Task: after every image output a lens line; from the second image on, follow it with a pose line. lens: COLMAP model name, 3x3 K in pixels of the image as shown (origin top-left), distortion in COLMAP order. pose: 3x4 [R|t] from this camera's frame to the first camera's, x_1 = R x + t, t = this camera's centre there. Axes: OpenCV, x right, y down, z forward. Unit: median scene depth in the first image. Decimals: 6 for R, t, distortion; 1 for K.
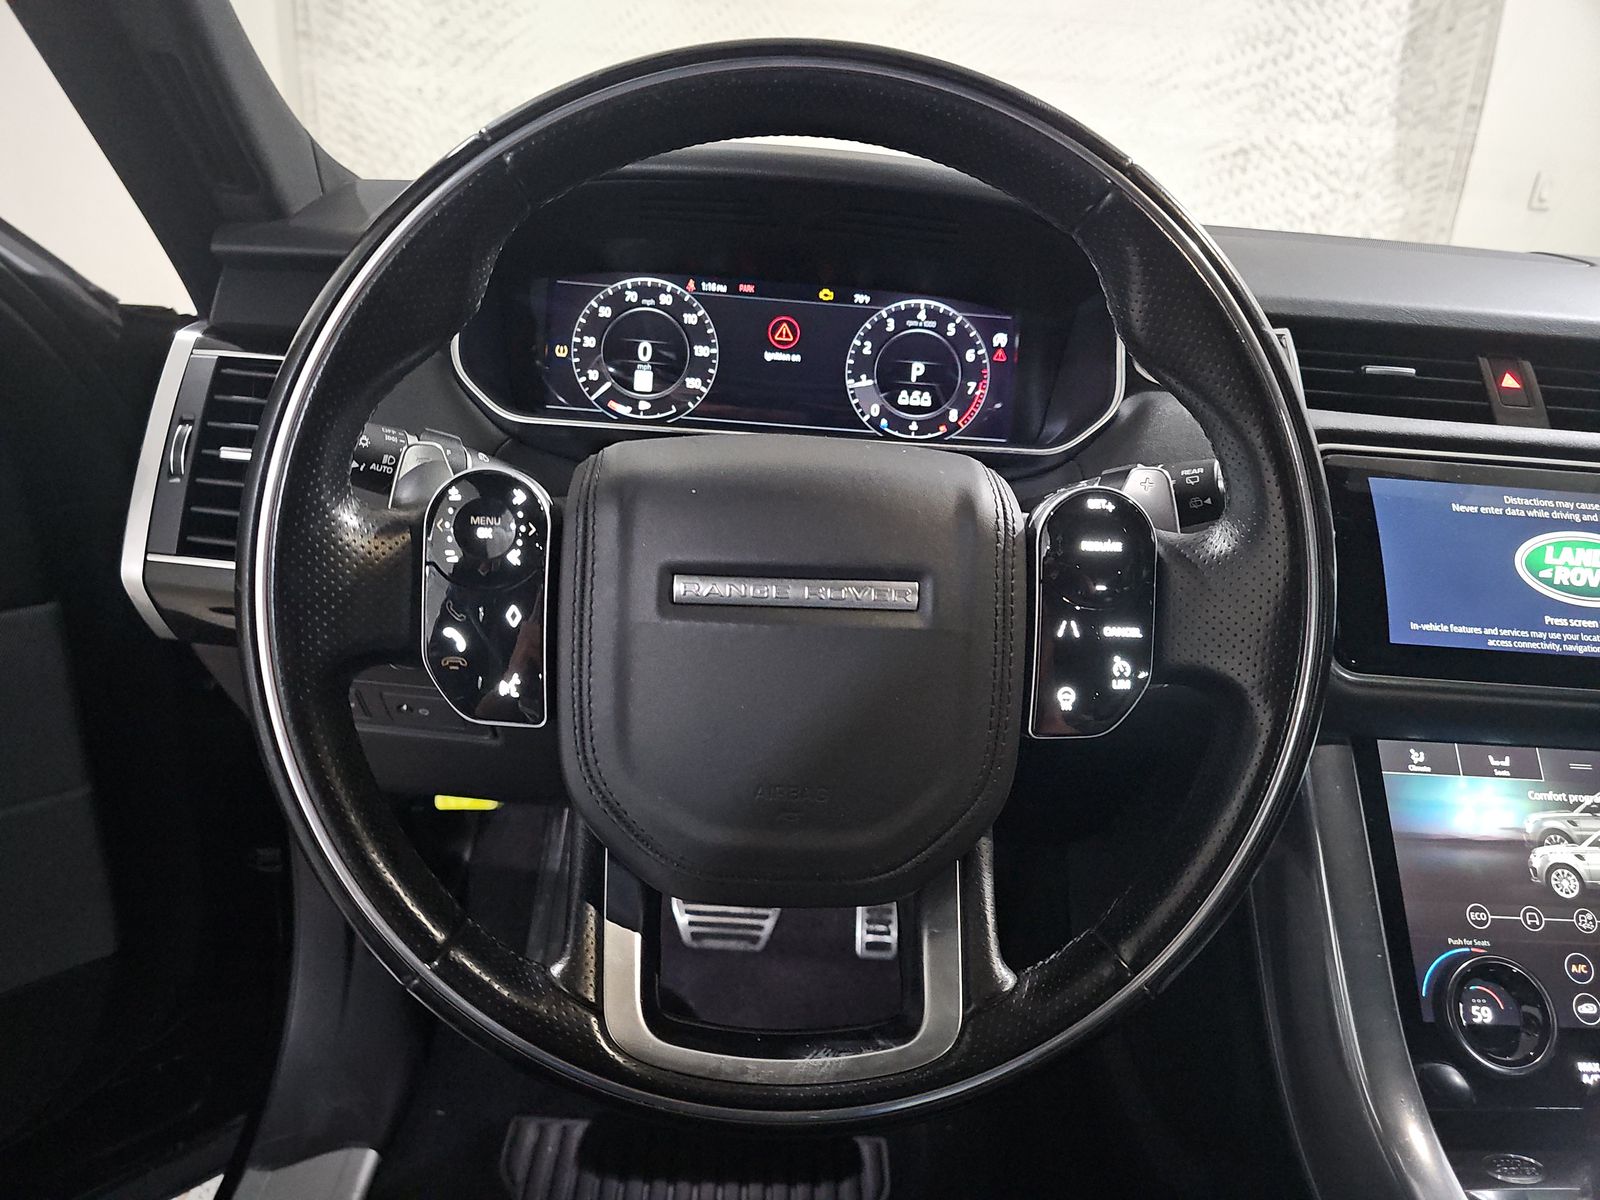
lens RADIAL K [[1042.3, 0, 786.5], [0, 1042.3, 593.3], [0, 0, 1]] dist [-0.006036, -0.019276]
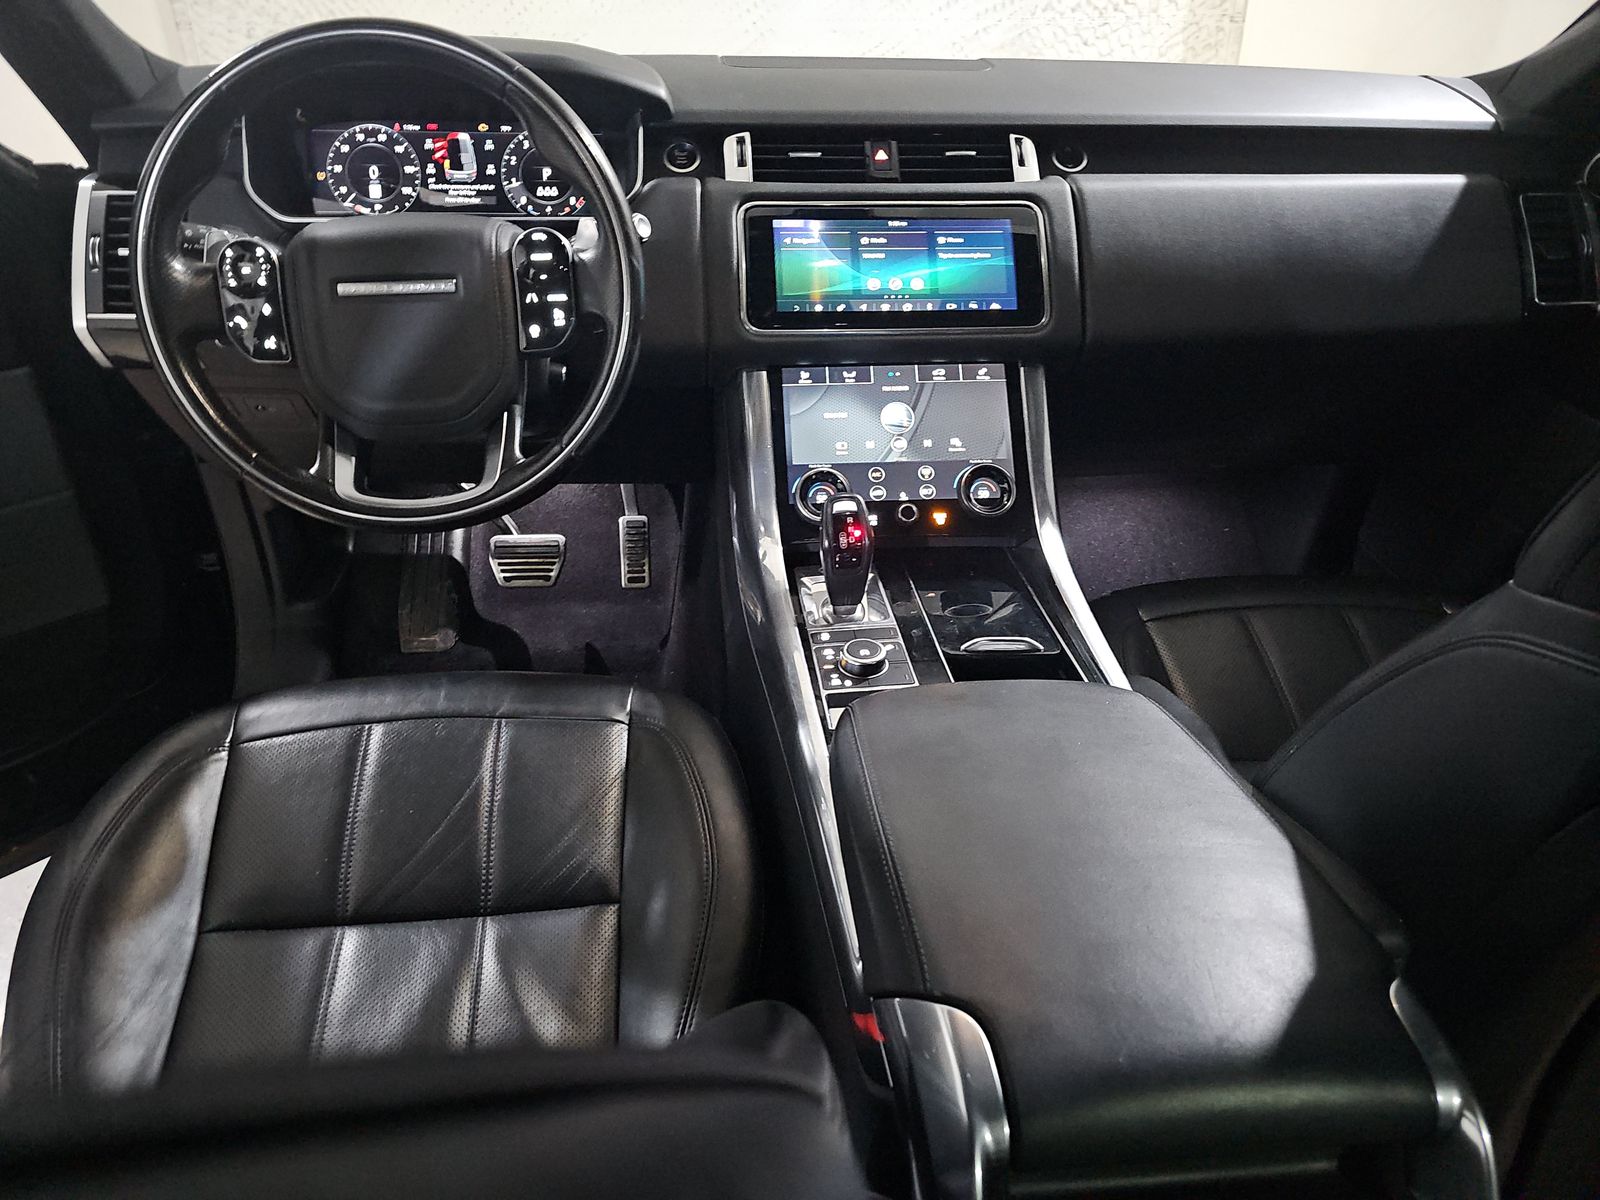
lens RADIAL K [[1042.3, 0, 807.8], [0, 1042.3, 602.0], [0, 0, 1]] dist [-0.006036, -0.019276]
pose [[0.995681, -0.082865, 0.041856, 0.414646], [0.073845, 0.980172, 0.183875, 0.176360], [-0.056263, -0.179990, 0.982058, -0.745084]]
